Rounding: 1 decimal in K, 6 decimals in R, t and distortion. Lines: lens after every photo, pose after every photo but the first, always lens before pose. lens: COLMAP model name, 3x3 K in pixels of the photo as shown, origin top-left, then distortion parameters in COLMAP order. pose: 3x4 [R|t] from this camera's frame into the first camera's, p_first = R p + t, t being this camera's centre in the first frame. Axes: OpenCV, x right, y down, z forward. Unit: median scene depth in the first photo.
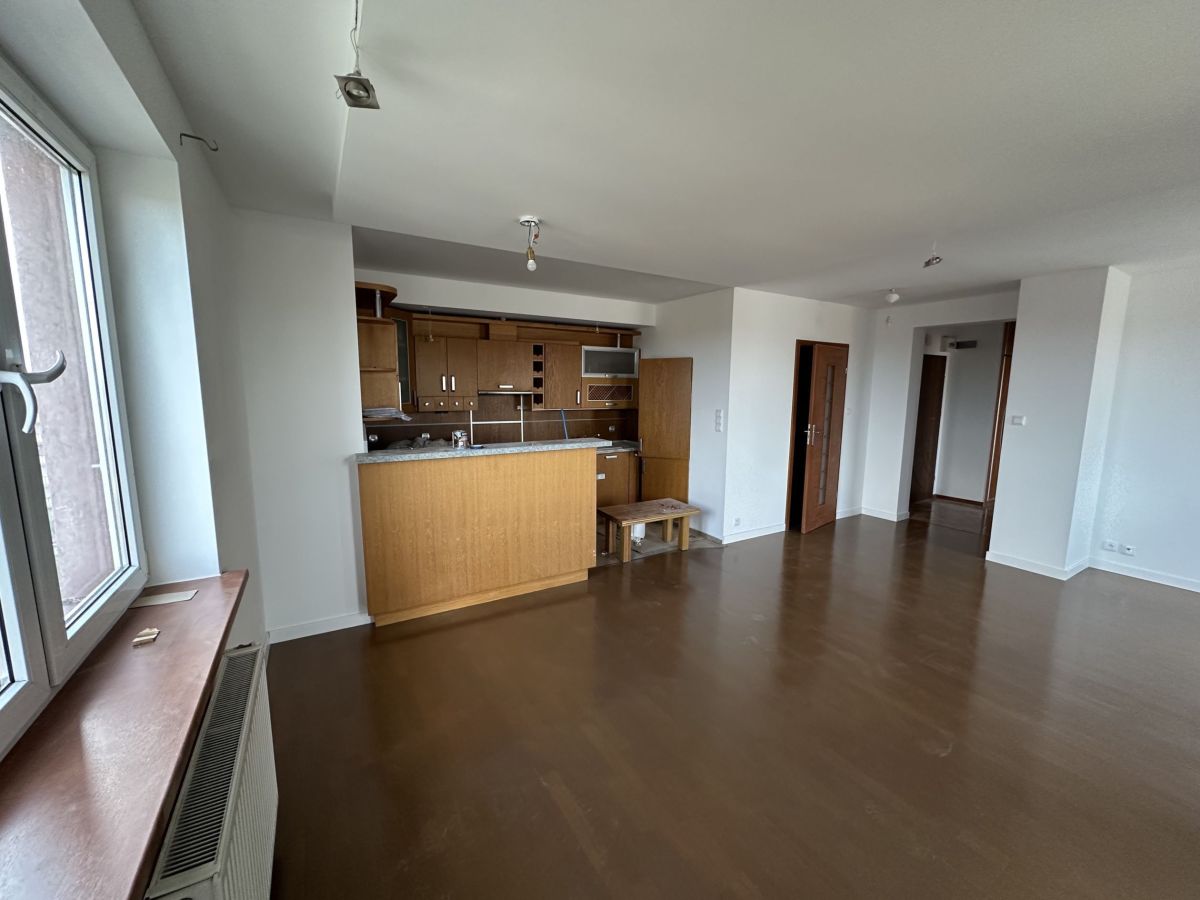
lens RADIAL K [[472.6, 0, 599.7], [0, 472.6, 453.1], [0, 0, 1]] dist [-0.005500, 0.001057]
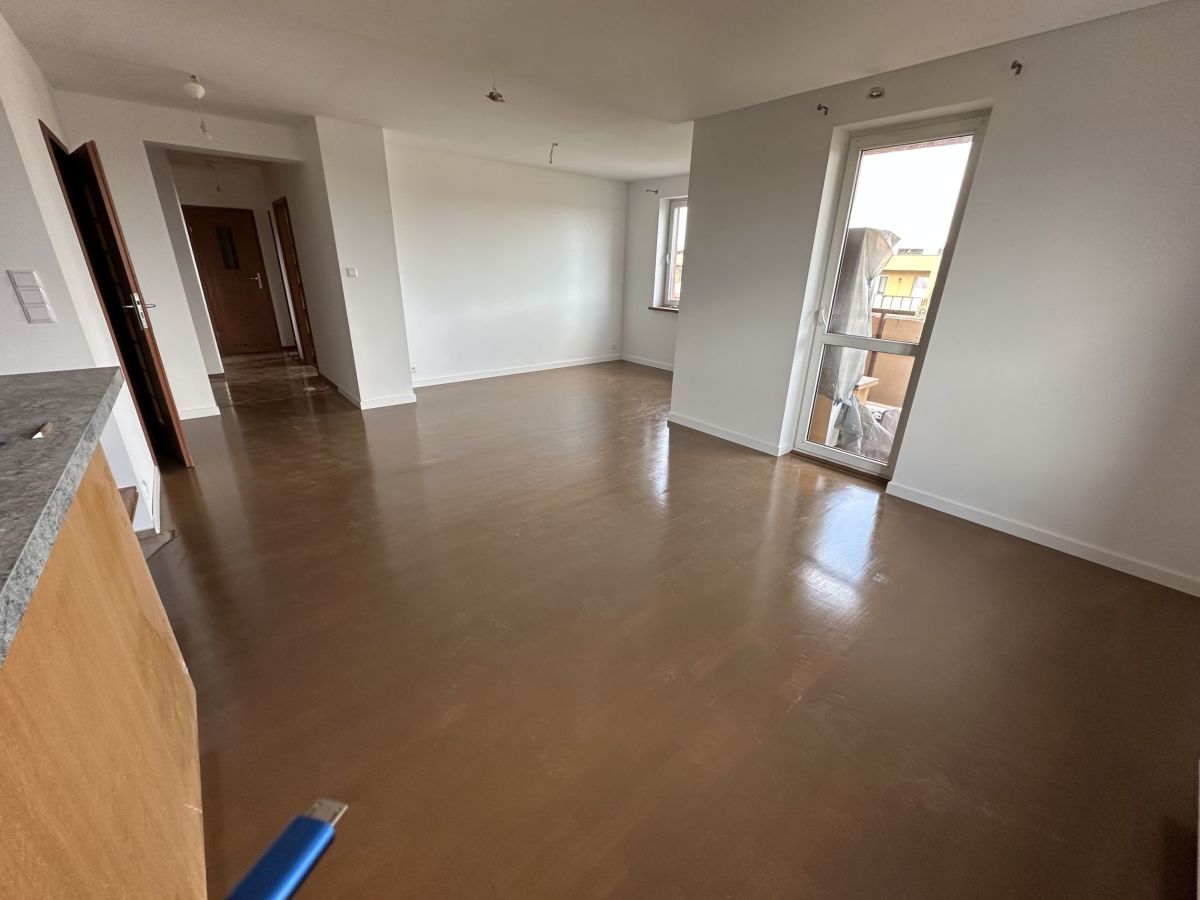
lens RADIAL K [[472.6, 0, 599.6], [0, 472.6, 448.7], [0, 0, 1]] dist [-0.005500, 0.001057]
pose [[-0.165900, -0.360021, 0.918075, -0.322875], [0.113095, 0.917887, 0.380384, -0.046183], [-0.979636, 0.166935, -0.111561, 0.632630]]
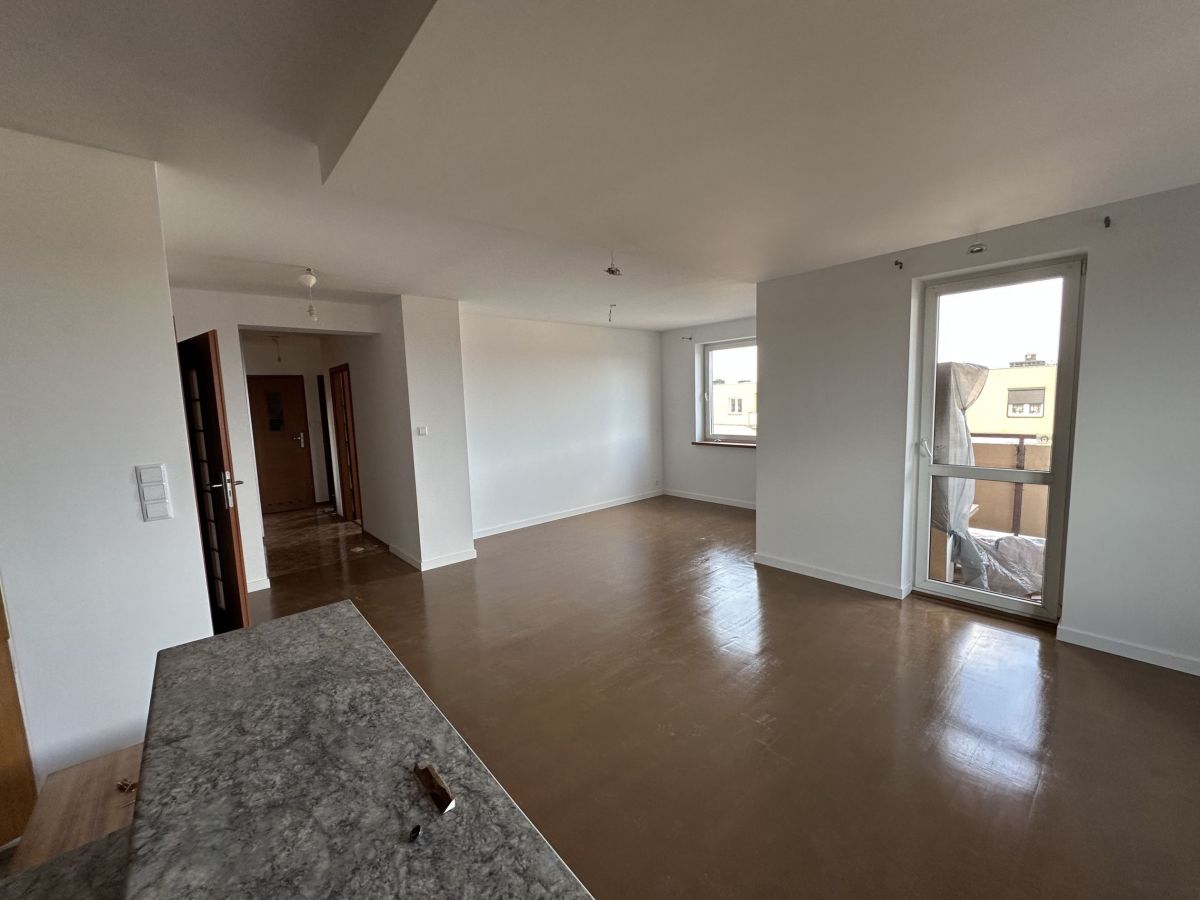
lens RADIAL K [[472.6, 0, 599.7], [0, 472.6, 452.0], [0, 0, 1]] dist [-0.005500, 0.001057]
pose [[-0.188952, -0.100479, 0.976832, -0.222853], [0.170630, 0.976260, 0.133426, -0.097379], [-0.967048, 0.191888, -0.167321, 0.796036]]
